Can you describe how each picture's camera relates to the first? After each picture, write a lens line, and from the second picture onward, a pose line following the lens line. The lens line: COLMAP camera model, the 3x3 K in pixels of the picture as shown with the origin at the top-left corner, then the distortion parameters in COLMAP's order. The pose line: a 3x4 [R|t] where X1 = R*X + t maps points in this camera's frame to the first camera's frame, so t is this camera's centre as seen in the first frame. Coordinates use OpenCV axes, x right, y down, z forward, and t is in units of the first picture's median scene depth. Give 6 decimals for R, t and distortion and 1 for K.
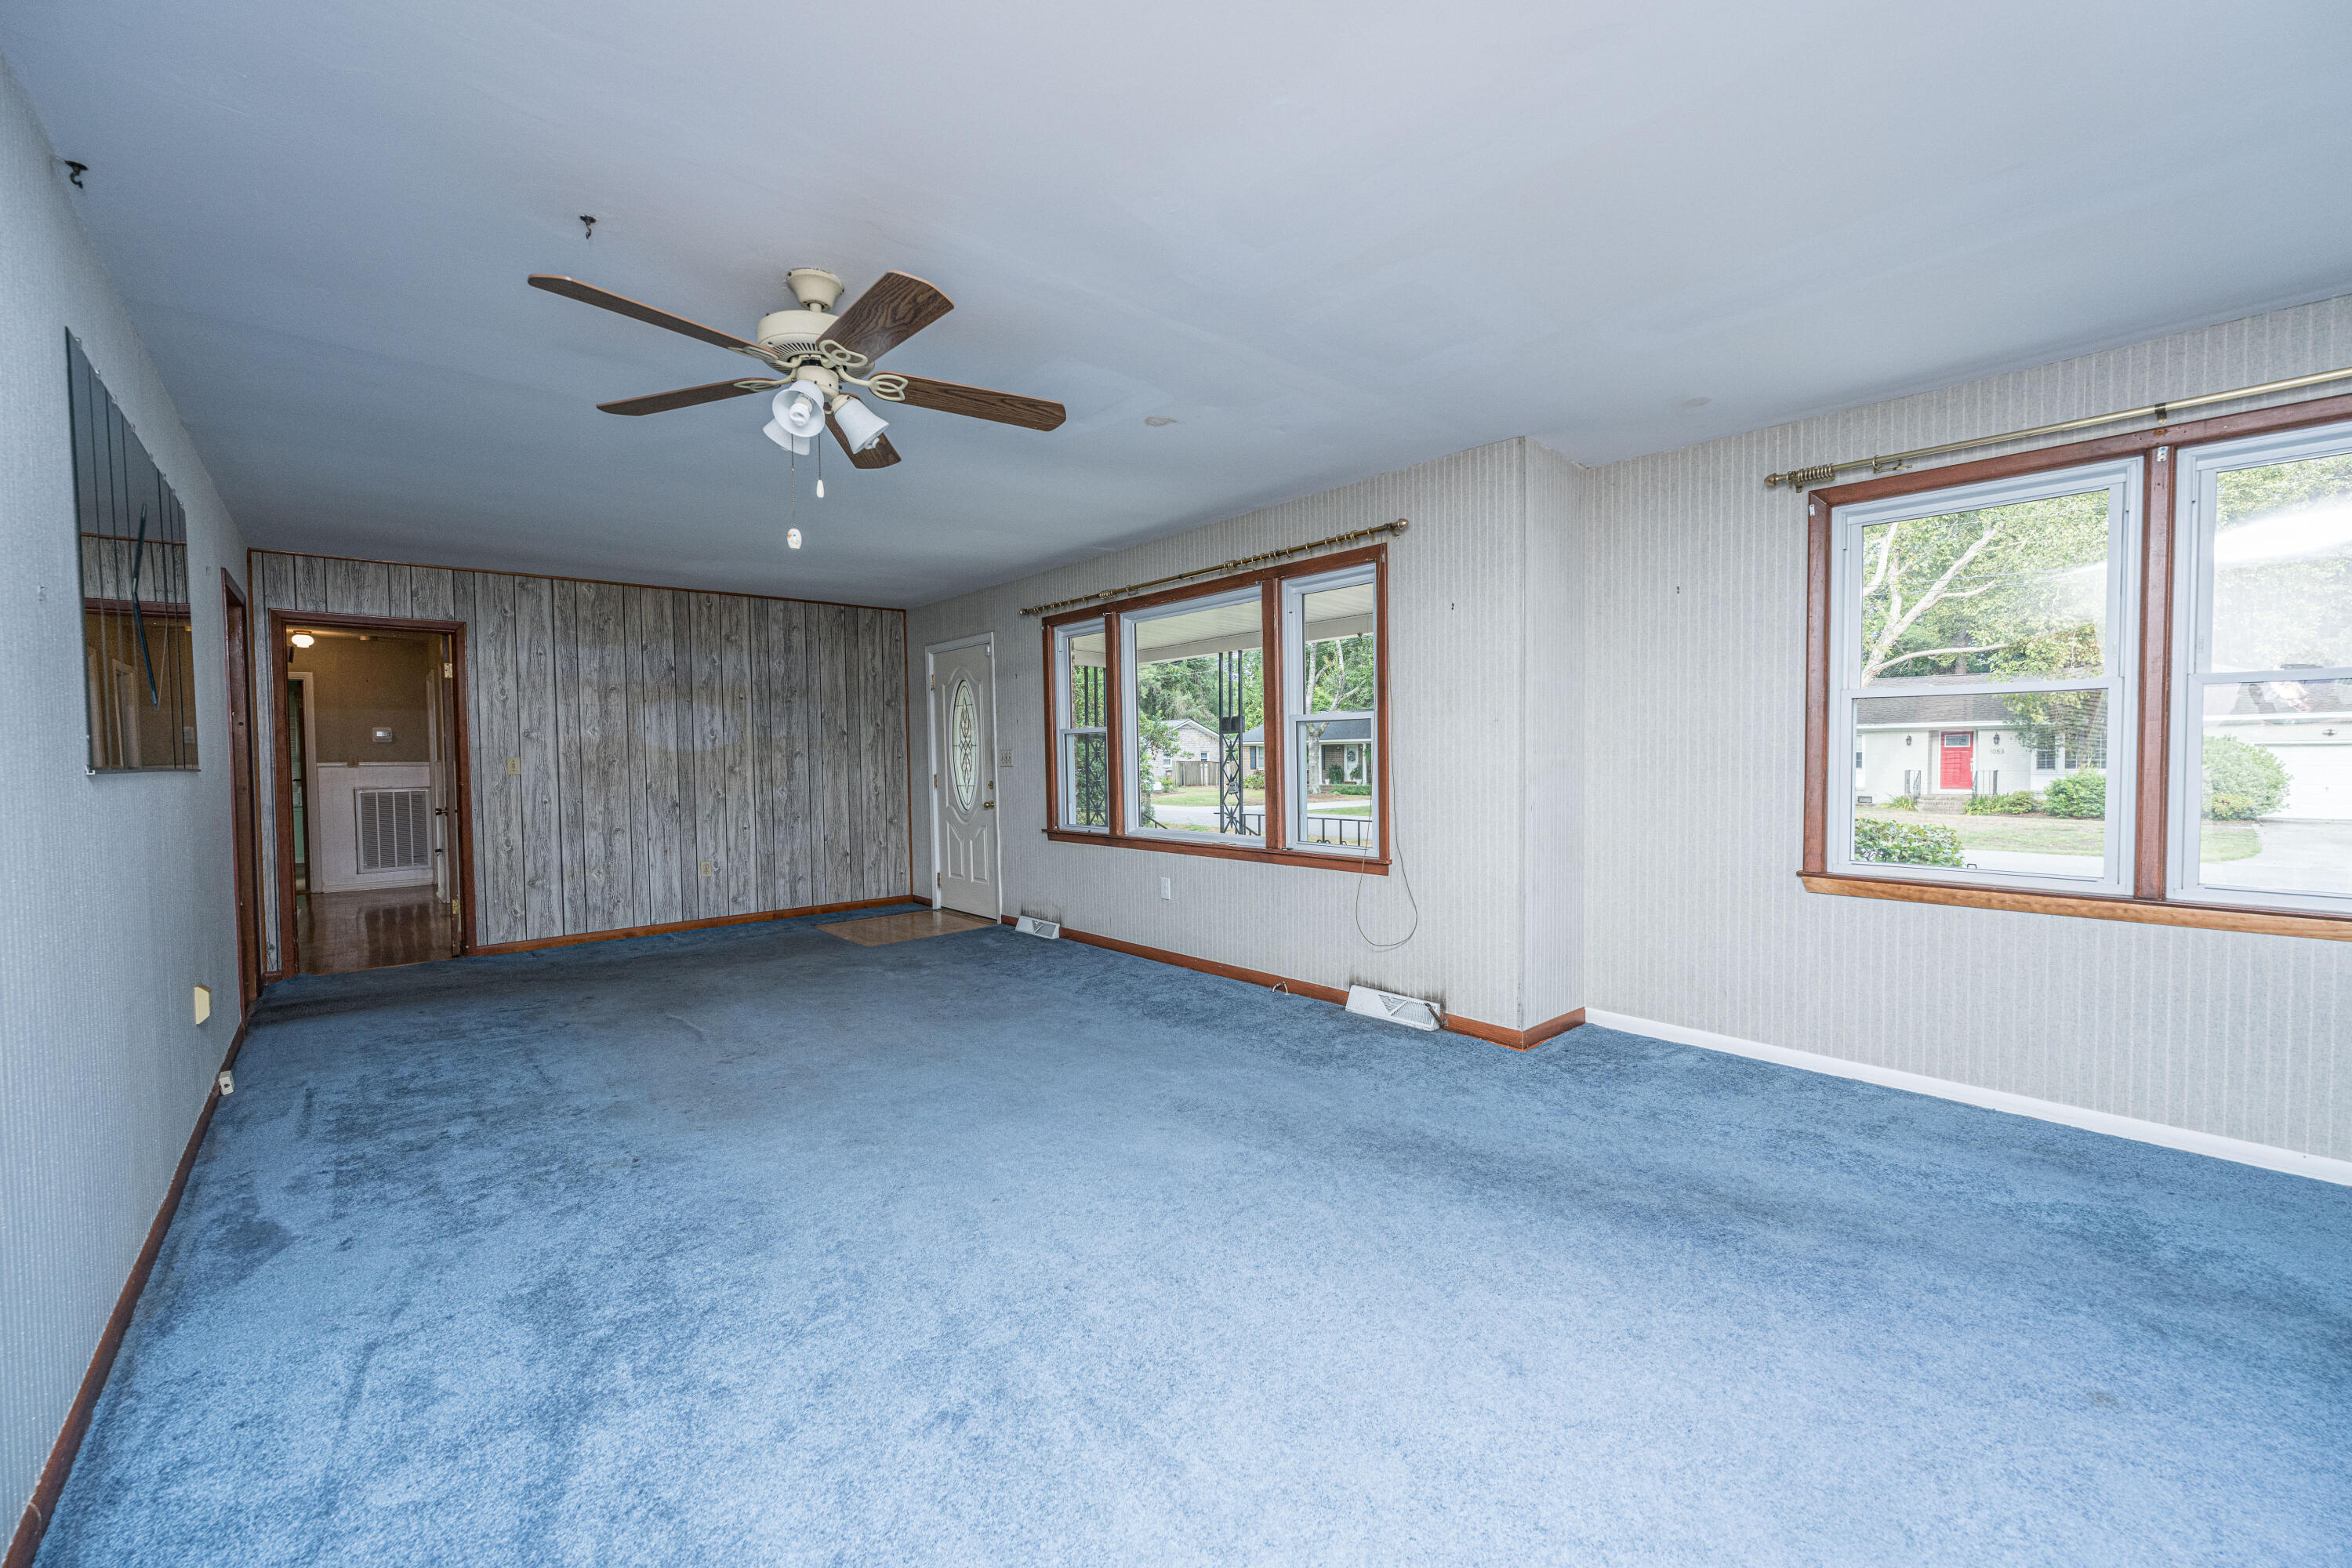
lens RADIAL K [[945.2, 0, 1179.7], [0, 945.2, 753.2], [0, 0, 1]] dist [-0.001283, 0.000227]
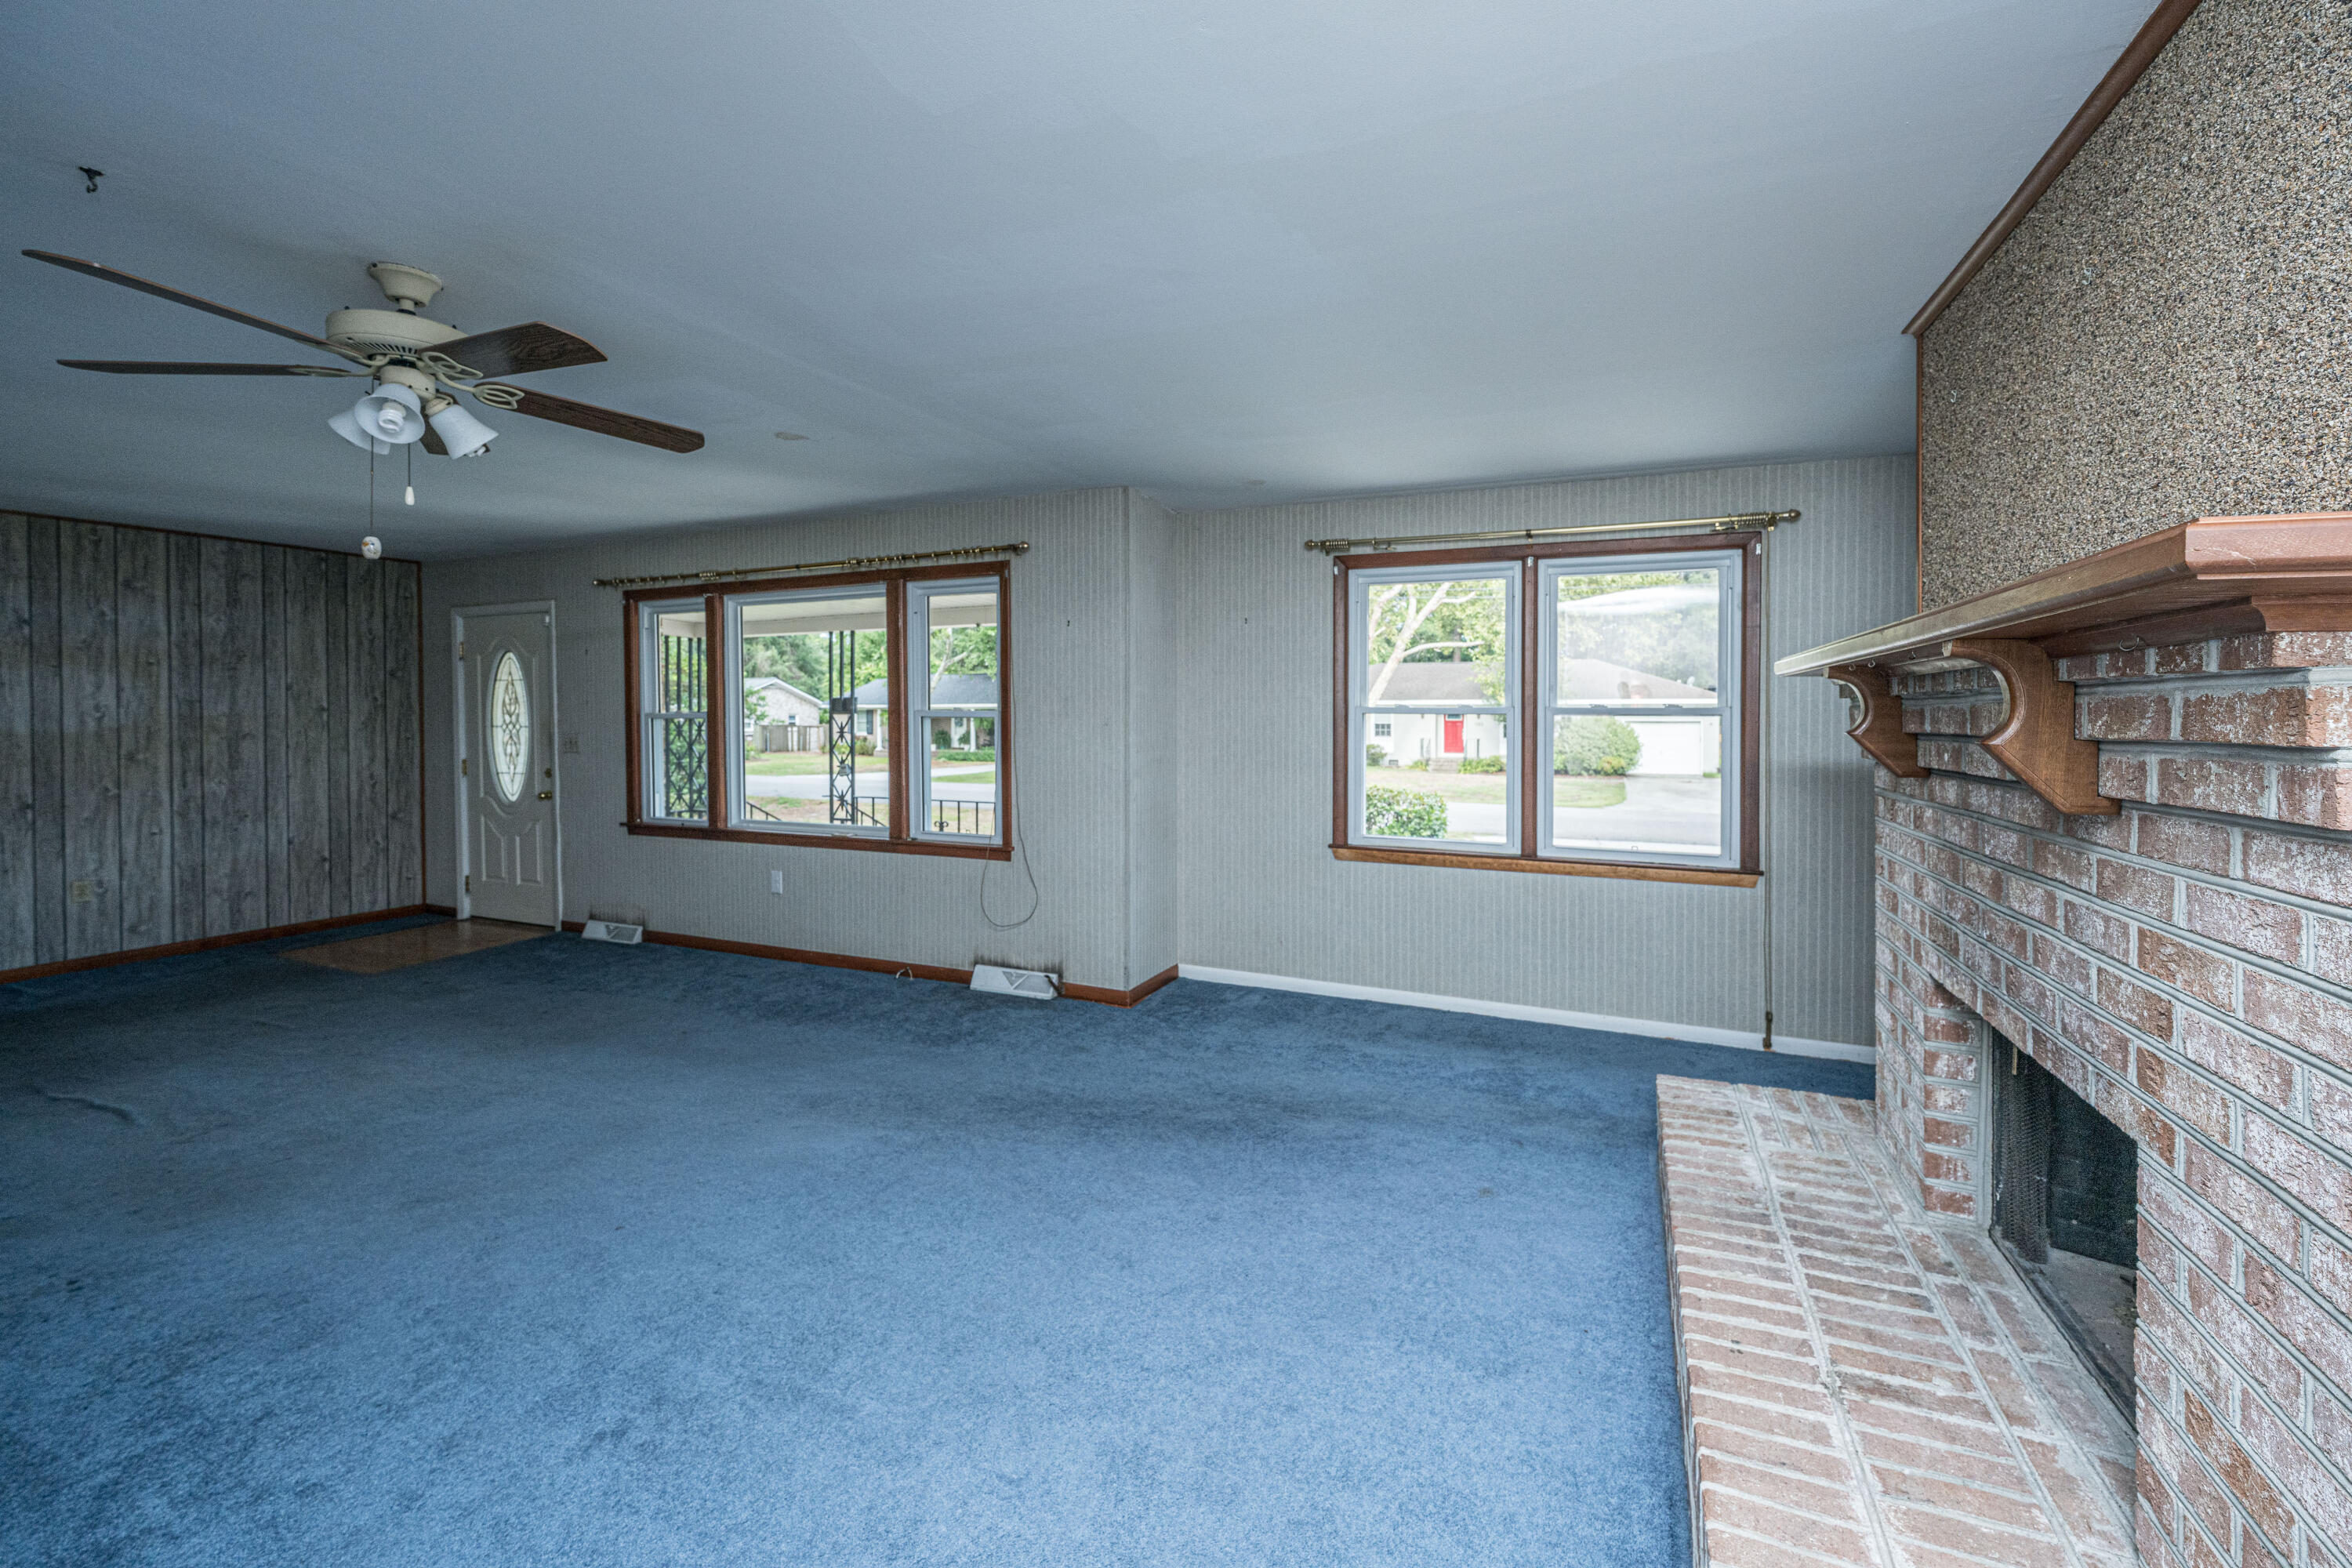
lens RADIAL K [[967.8, 0, 1178.3], [0, 967.8, 731.8], [0, 0, 1]] dist [0.001323, 0.000067]
pose [[0.919883, -0.009249, 0.392084, -0.049357], [0.003425, 0.999873, 0.015551, -0.048143], [-0.392178, -0.012963, 0.919798, -0.127205]]
